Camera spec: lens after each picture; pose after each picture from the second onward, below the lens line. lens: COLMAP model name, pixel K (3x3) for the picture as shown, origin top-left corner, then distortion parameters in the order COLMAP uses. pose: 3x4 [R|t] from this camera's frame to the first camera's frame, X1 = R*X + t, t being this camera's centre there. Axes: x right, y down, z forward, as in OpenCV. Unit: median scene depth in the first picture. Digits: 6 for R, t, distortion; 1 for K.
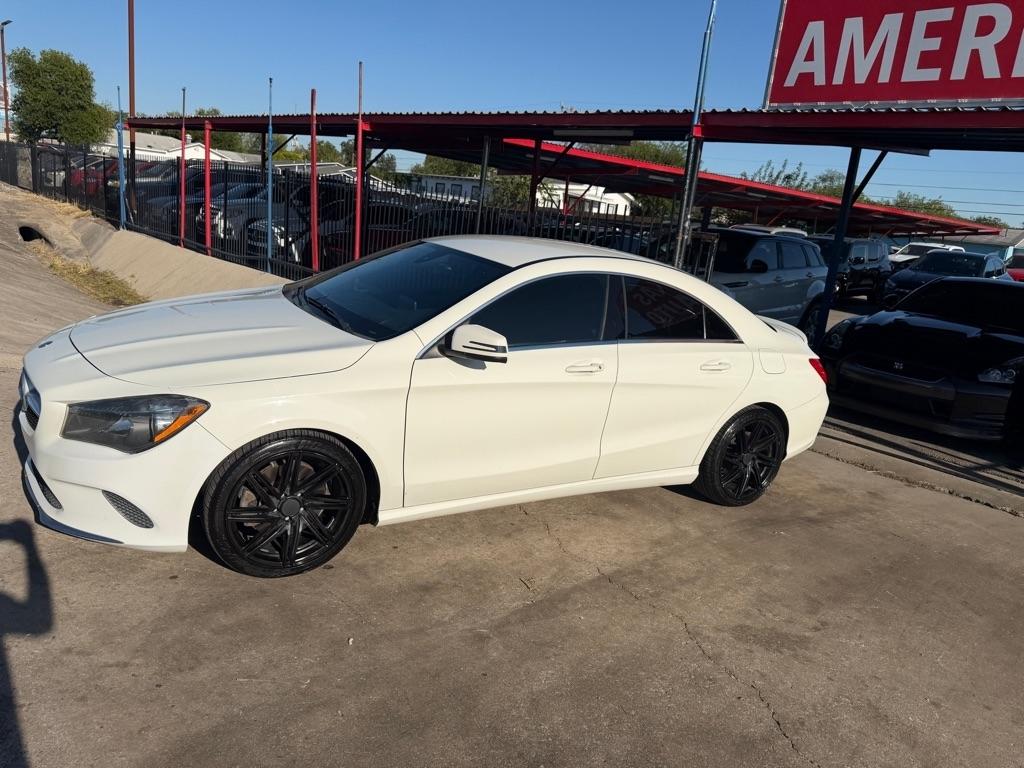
lens RADIAL K [[745.6, 0, 520.2], [0, 745.6, 386.3], [0, 0, 1]] dist [0.045378, -0.057041]
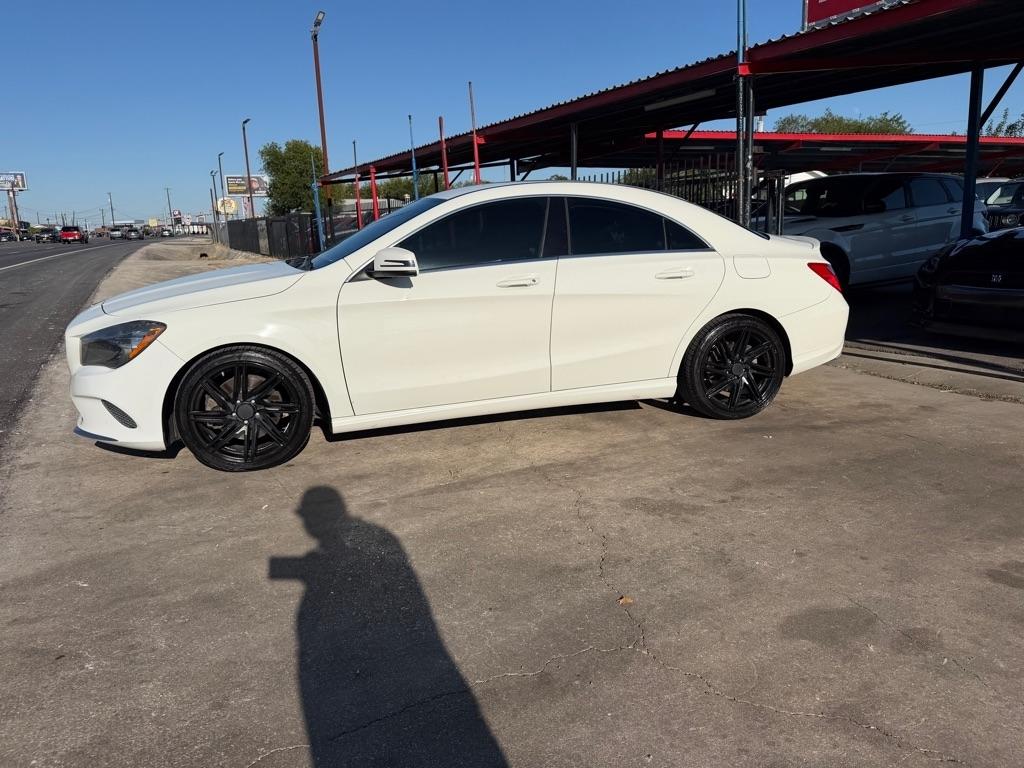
lens RADIAL K [[745.6, 0, 528.9], [0, 745.6, 379.4], [0, 0, 1]] dist [0.045378, -0.057041]
pose [[0.953612, -0.088555, -0.287717, 0.412713], [0.076618, 0.995677, -0.052512, 0.179416], [0.291124, 0.028032, 0.956275, -0.020378]]
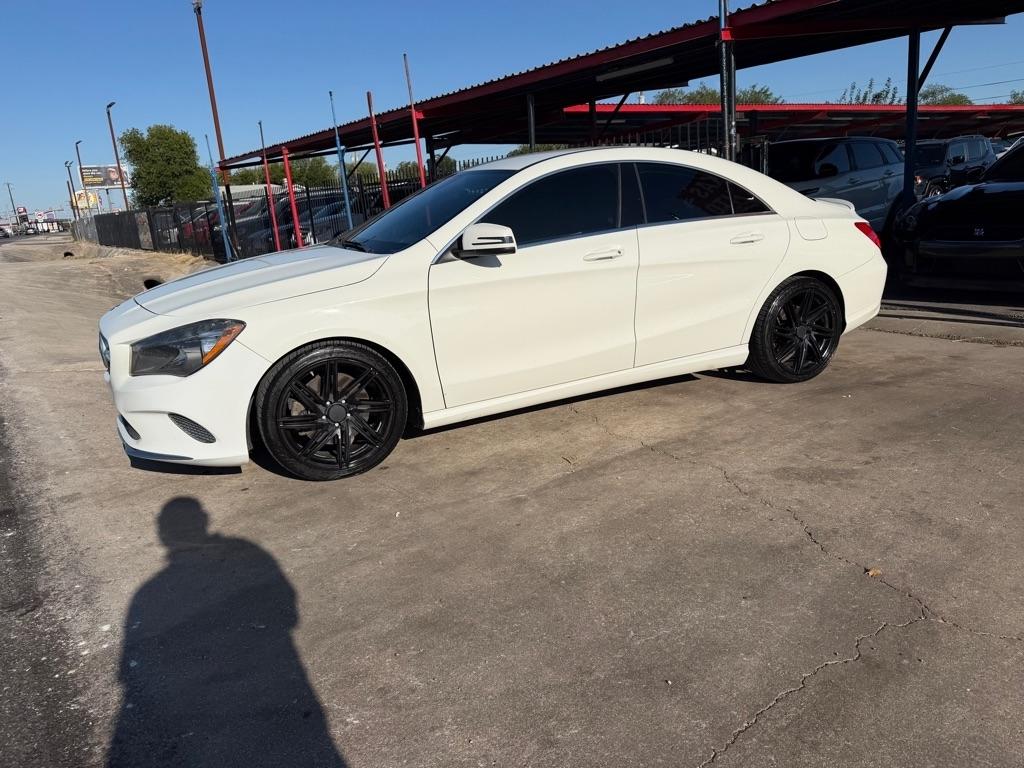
lens RADIAL K [[745.6, 0, 535.4], [0, 745.6, 380.8], [0, 0, 1]] dist [0.045378, -0.057041]
pose [[0.977759, -0.155380, -0.140872, 0.116119], [0.155815, 0.987754, -0.008011, 0.144922], [0.140392, -0.014118, 0.989995, -0.027311]]
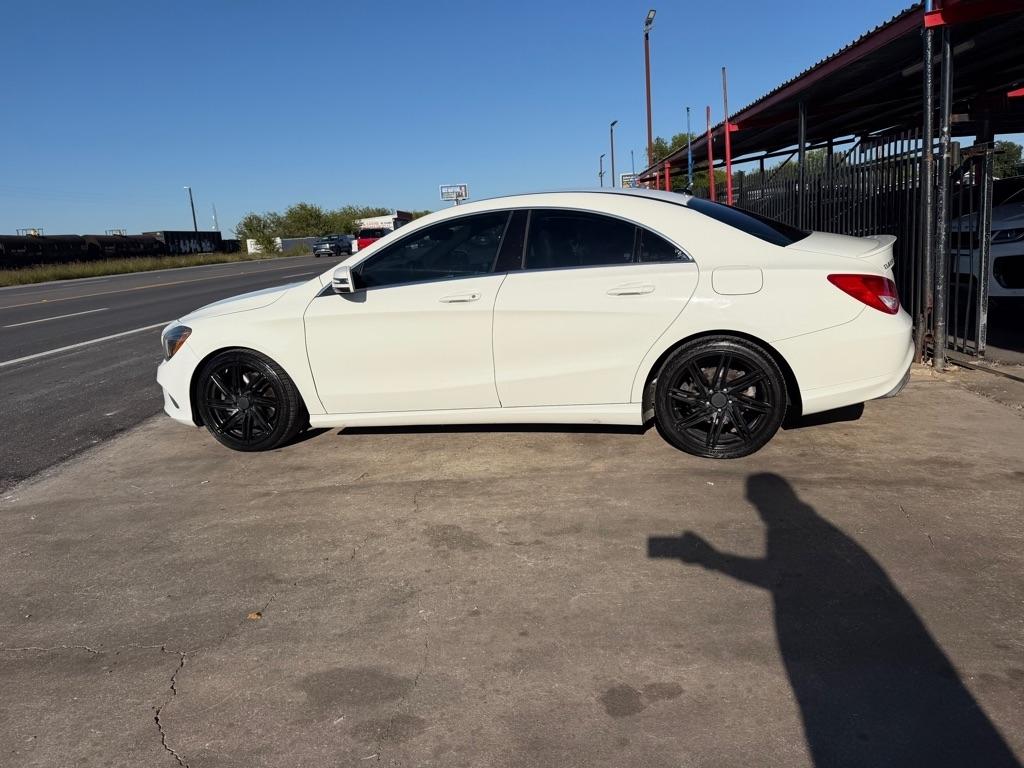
lens RADIAL K [[745.6, 0, 521.2], [0, 745.6, 385.6], [0, 0, 1]] dist [0.045378, -0.057041]
pose [[0.678037, -0.019108, -0.734779, 0.982534], [-0.021518, 0.998718, -0.045828, 0.157630], [0.734713, 0.046884, 0.676756, 0.345254]]
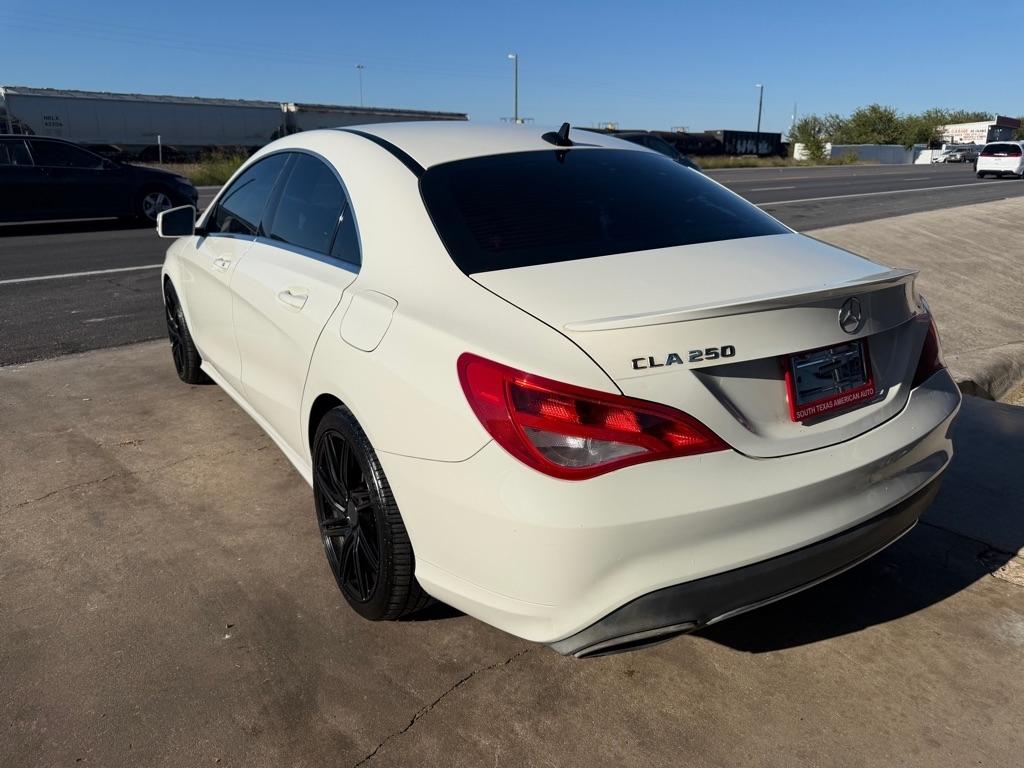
lens RADIAL K [[747.1, 0, 510.0], [0, 747.1, 380.1], [0, 0, 1]] dist [0.003464, 0.018144]
pose [[0.004645, 0.172852, -0.984937, 0.995106], [-0.231635, 0.958345, 0.167093, -0.125006], [0.972792, 0.227369, 0.044490, 1.361573]]
